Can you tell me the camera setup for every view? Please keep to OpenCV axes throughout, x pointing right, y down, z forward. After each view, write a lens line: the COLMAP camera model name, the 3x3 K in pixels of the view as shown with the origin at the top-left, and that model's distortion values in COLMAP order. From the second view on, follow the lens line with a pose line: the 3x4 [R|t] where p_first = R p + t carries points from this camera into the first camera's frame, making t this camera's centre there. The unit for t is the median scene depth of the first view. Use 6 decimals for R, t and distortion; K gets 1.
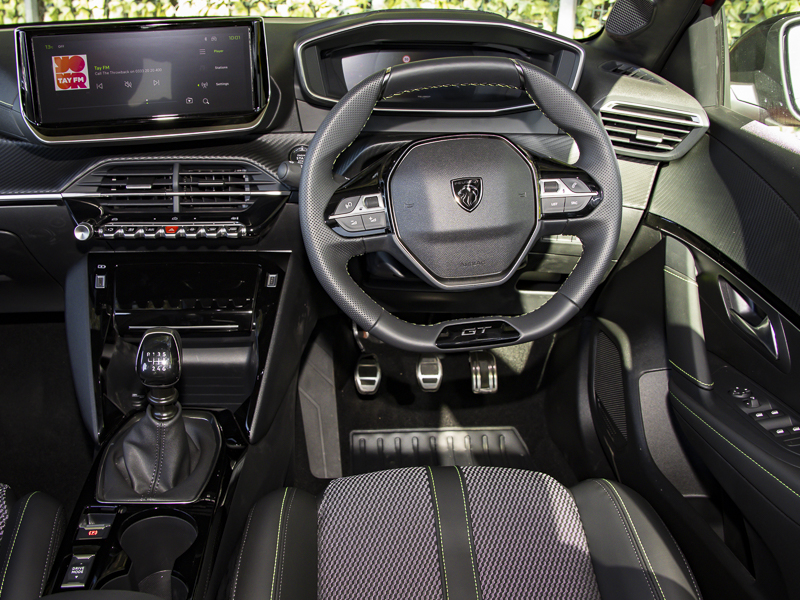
lens RADIAL K [[846.6, 0, 400.0], [0, 846.6, 300.0], [0, 0, 1]] dist [-0.173372, 0.169758]
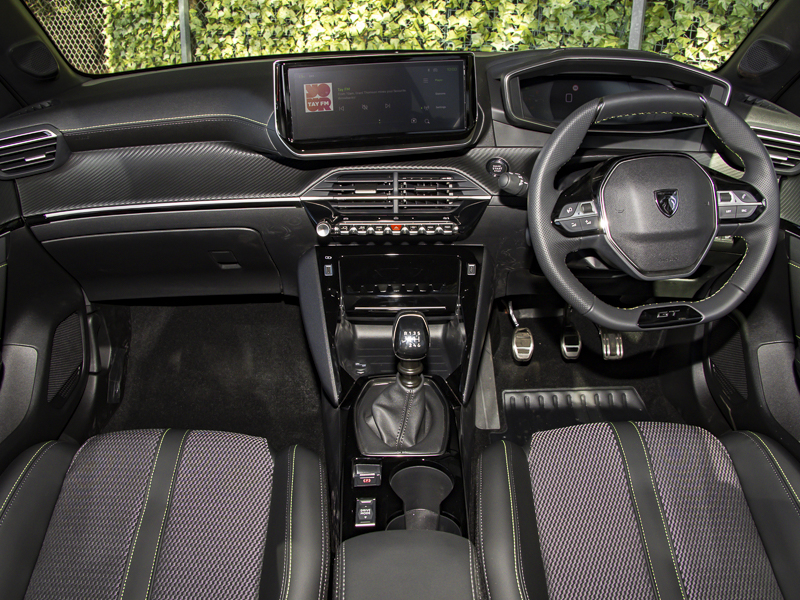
lens RADIAL K [[688.9, 0, 400.0], [0, 688.9, 300.0], [0, 0, 1]] dist [-0.213279, 0.092251]
pose [[0.998696, 0.002673, -0.050977, -0.217191], [-0.000864, 0.999370, 0.035468, -0.015146], [0.051040, -0.035378, 0.998070, 0.009117]]
